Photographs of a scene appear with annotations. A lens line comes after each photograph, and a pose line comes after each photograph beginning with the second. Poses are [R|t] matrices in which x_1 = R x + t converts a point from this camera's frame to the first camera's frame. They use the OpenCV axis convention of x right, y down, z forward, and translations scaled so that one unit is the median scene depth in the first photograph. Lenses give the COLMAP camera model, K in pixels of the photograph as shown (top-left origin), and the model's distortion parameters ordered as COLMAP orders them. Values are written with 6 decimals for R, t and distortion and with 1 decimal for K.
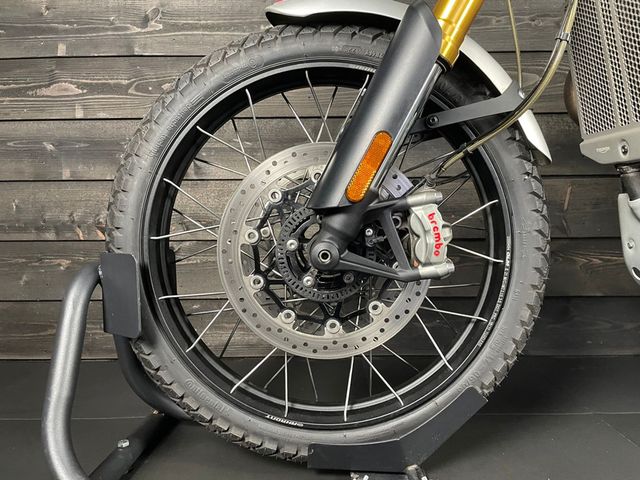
lens RADIAL K [[491.1, 0, 323.0], [0, 491.1, 240.6], [0, 0, 1]] dist [0.084799, -0.113052]
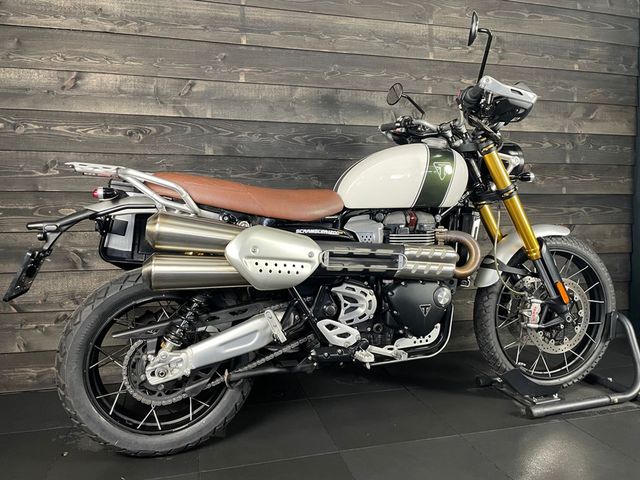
lens RADIAL K [[491.1, 0, 326.1], [0, 491.1, 235.9], [0, 0, 1]] dist [0.084799, -0.113052]
pose [[0.961986, -0.008419, 0.272970, 0.088051], [0.002611, 0.999763, 0.021632, -0.498373], [-0.273087, -0.020097, 0.961779, -1.303660]]
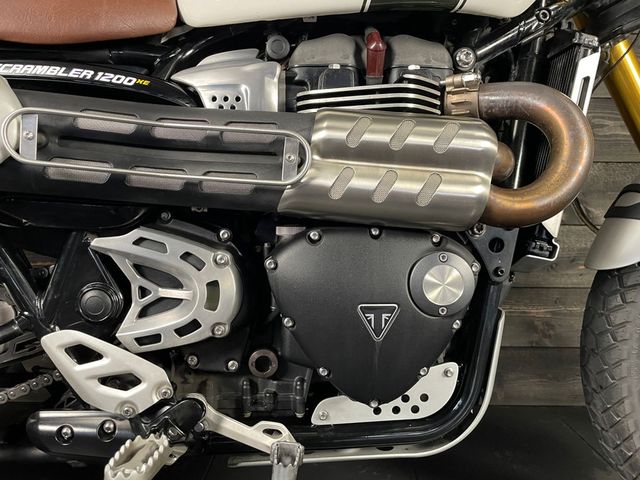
lens RADIAL K [[491.1, 0, 328.1], [0, 491.1, 243.3], [0, 0, 1]] dist [0.084799, -0.113052]
pose [[0.999841, 0.016872, 0.005700, 1.053362], [-0.017117, 0.998799, 0.045915, -0.253584], [-0.004918, -0.046005, 0.998929, 0.033989]]
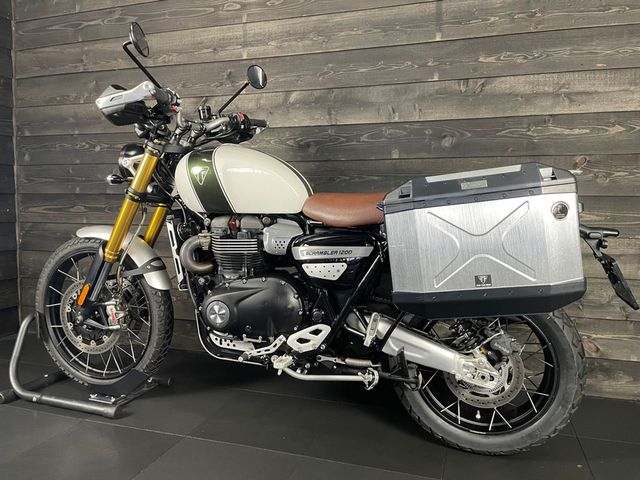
lens RADIAL K [[491.1, 0, 323.5], [0, 491.1, 241.0], [0, 0, 1]] dist [0.084799, -0.113052]
pose [[0.954986, 0.041091, -0.293792, 1.997016], [-0.030610, 0.998723, 0.040188, -0.539843], [0.295068, -0.029386, 0.955024, -1.269112]]
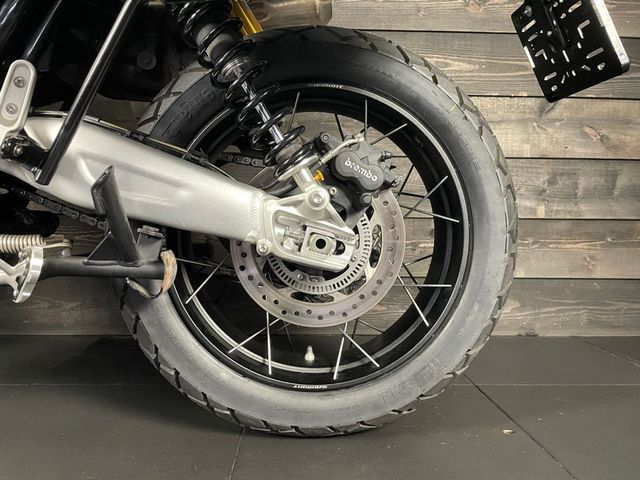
lens RADIAL K [[491.1, 0, 324.3], [0, 491.1, 246.0], [0, 0, 1]] dist [0.084799, -0.113052]
pose [[0.998642, 0.018357, 0.048757, 2.011702], [-0.018460, 0.999828, 0.001655, 0.080905], [-0.048719, -0.002553, 0.998809, 0.013892]]
